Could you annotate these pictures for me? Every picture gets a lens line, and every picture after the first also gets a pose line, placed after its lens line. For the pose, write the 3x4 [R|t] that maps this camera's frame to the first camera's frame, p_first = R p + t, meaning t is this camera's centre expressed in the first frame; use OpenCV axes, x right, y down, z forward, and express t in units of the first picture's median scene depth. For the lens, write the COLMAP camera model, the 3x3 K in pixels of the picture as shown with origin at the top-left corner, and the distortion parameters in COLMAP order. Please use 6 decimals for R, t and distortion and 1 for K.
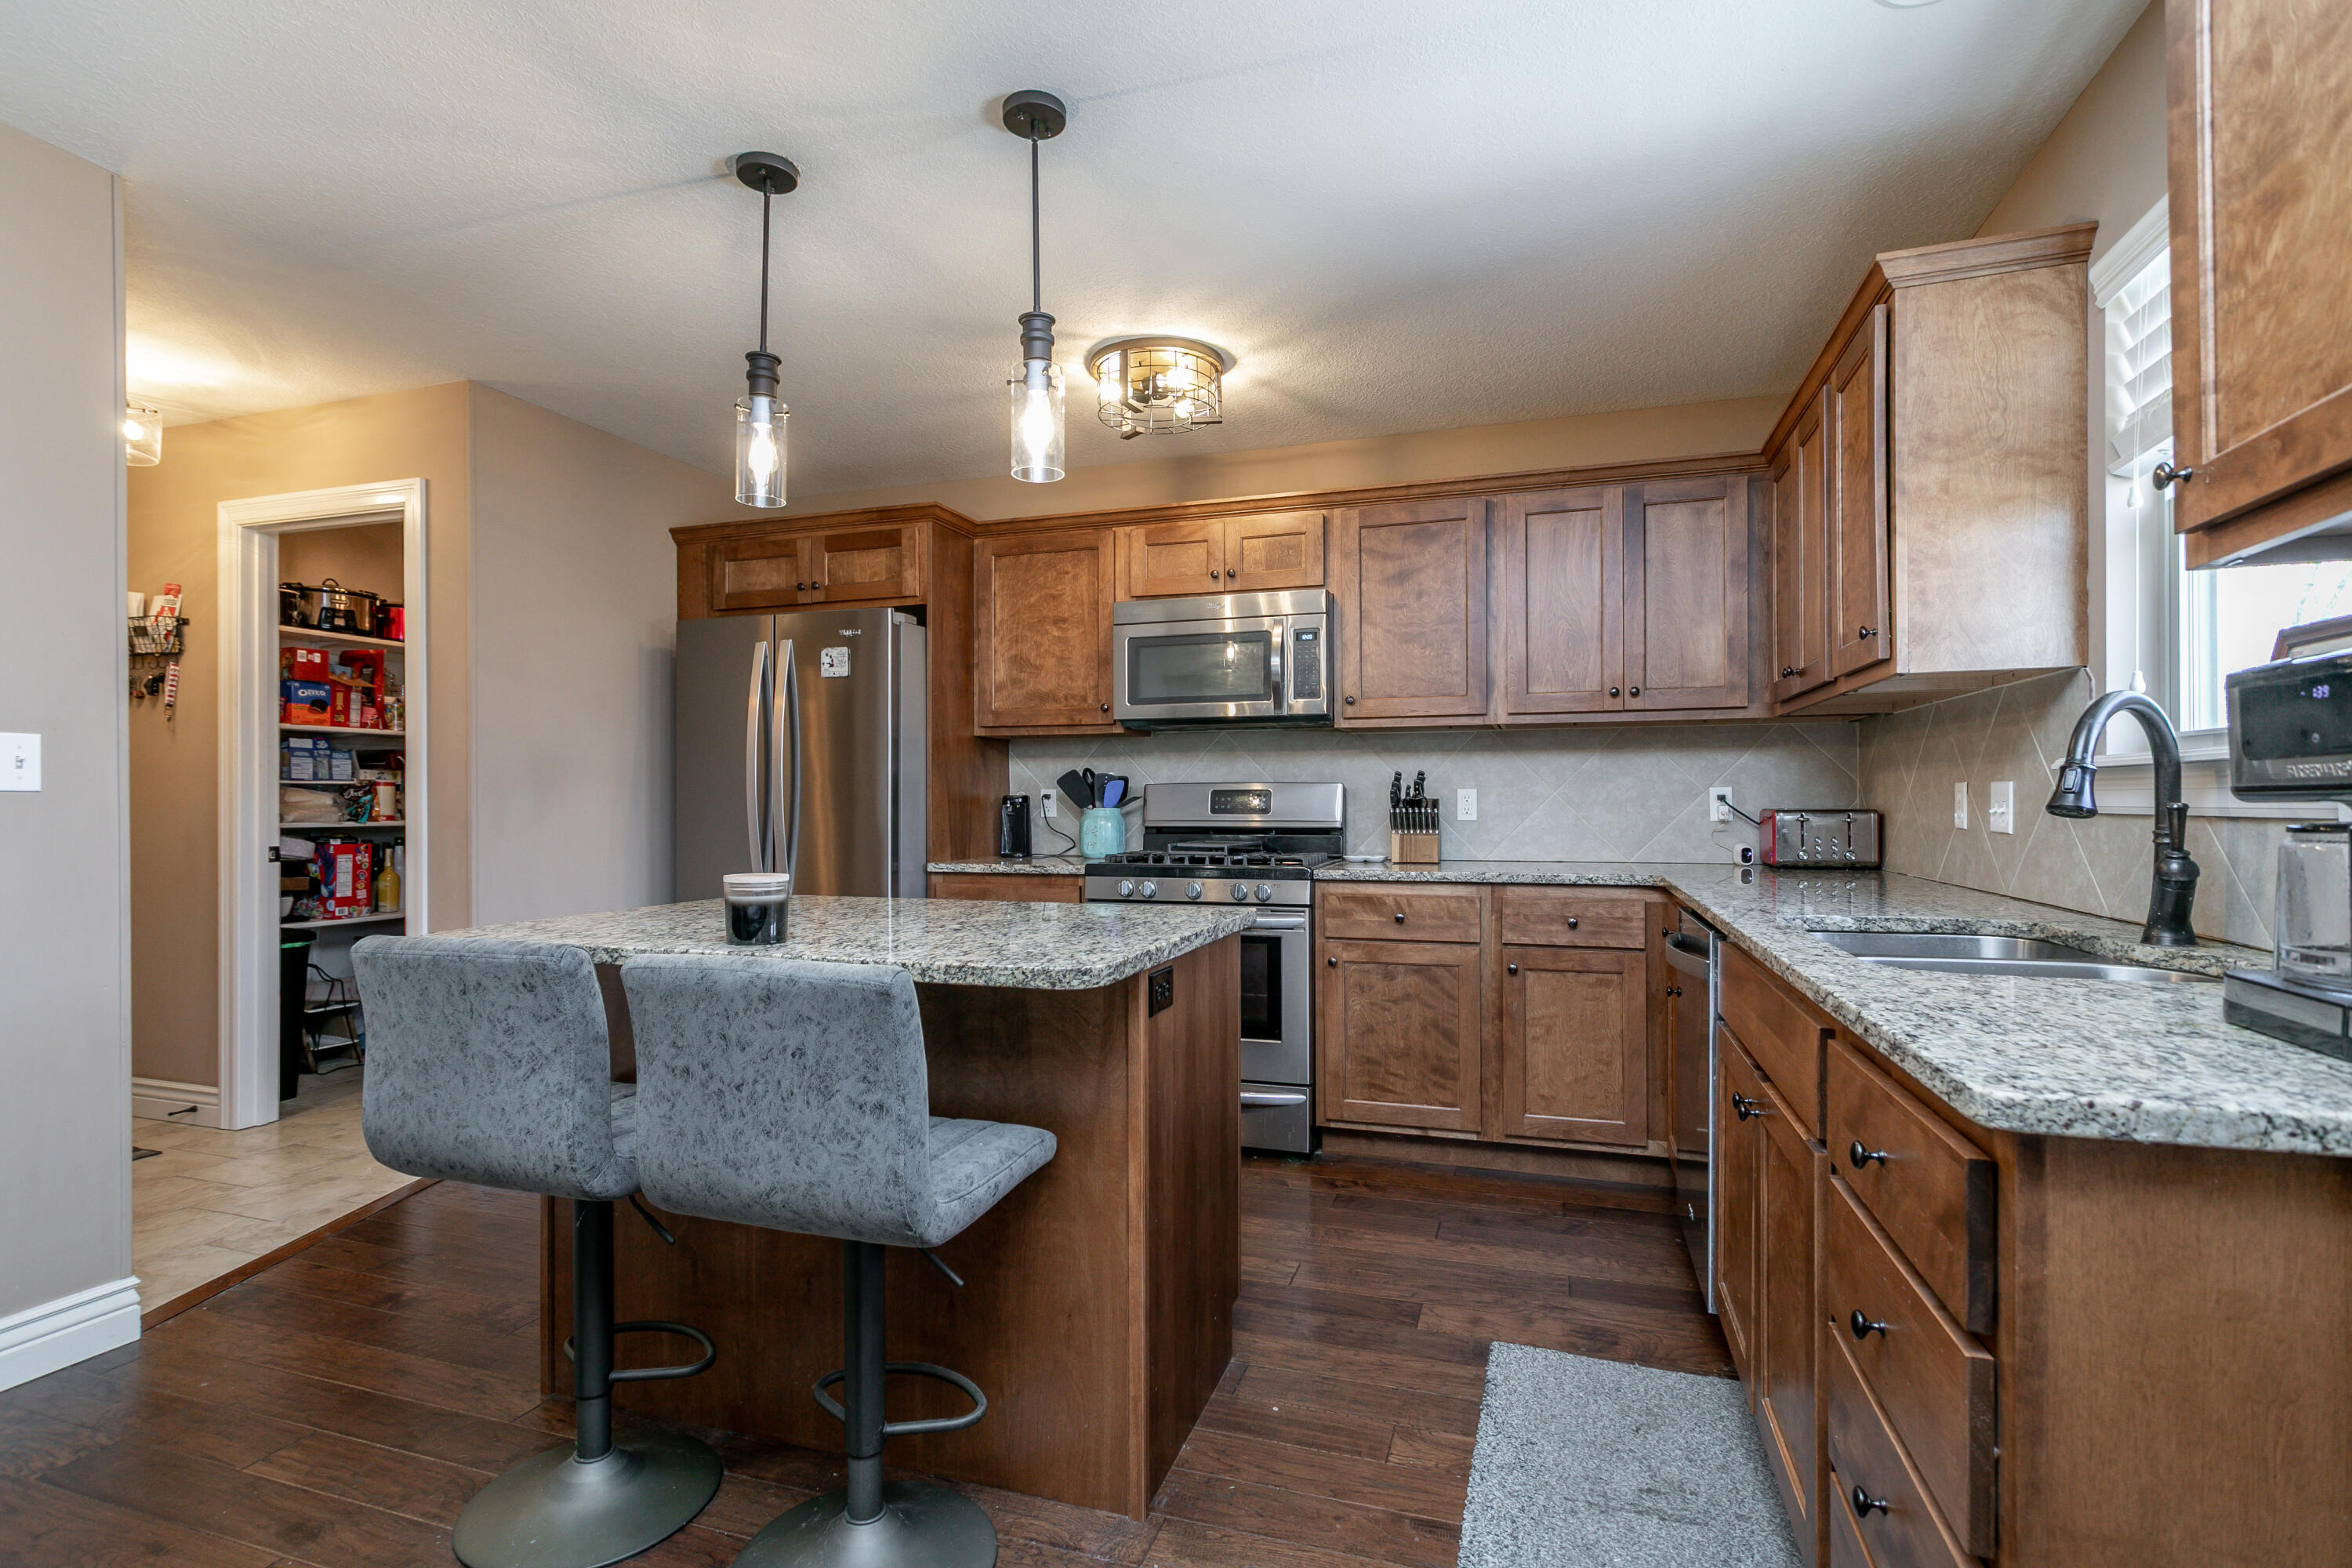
lens RADIAL K [[1122.2, 0, 1173.1], [0, 1122.2, 798.9], [0, 0, 1]] dist [0.001990, 0.000231]
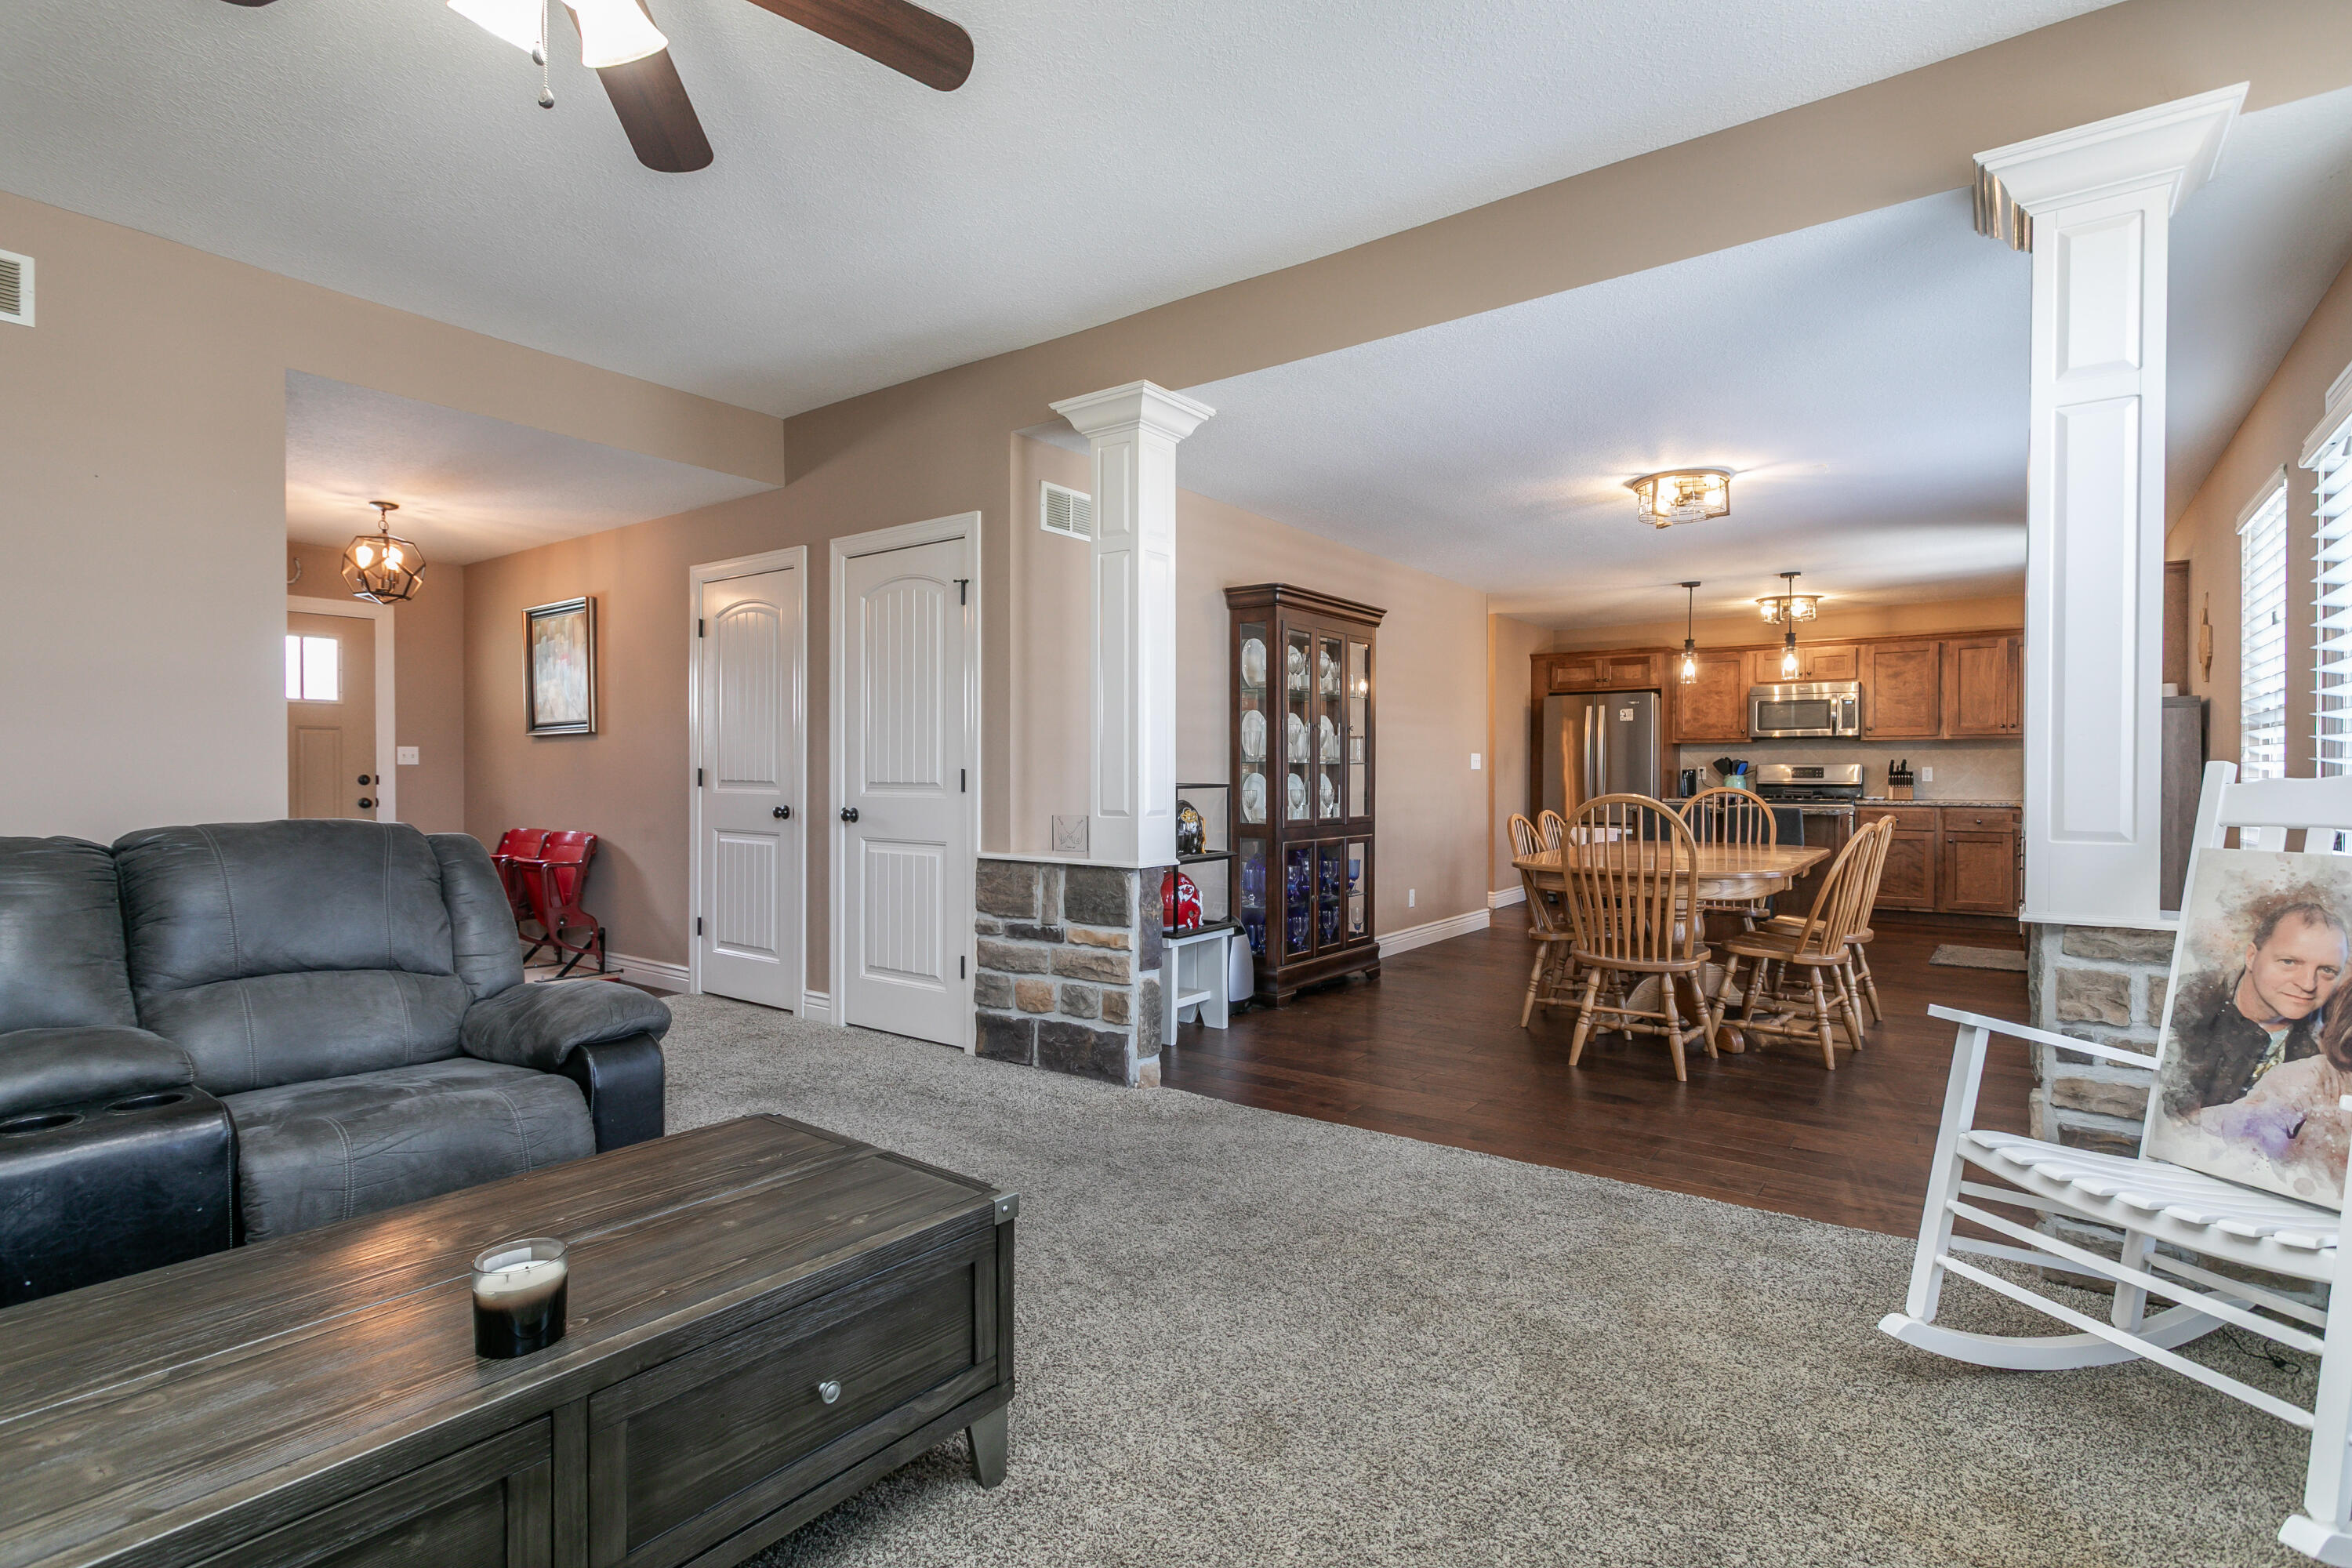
lens RADIAL K [[1122.2, 0, 1171.3], [0, 1122.2, 776.5], [0, 0, 1]] dist [0.001990, 0.000231]
pose [[0.943116, 0.003455, -0.332446, -0.409563], [-0.001478, 0.999980, 0.006202, -0.001401], [0.332461, -0.005358, 0.943102, -1.580464]]
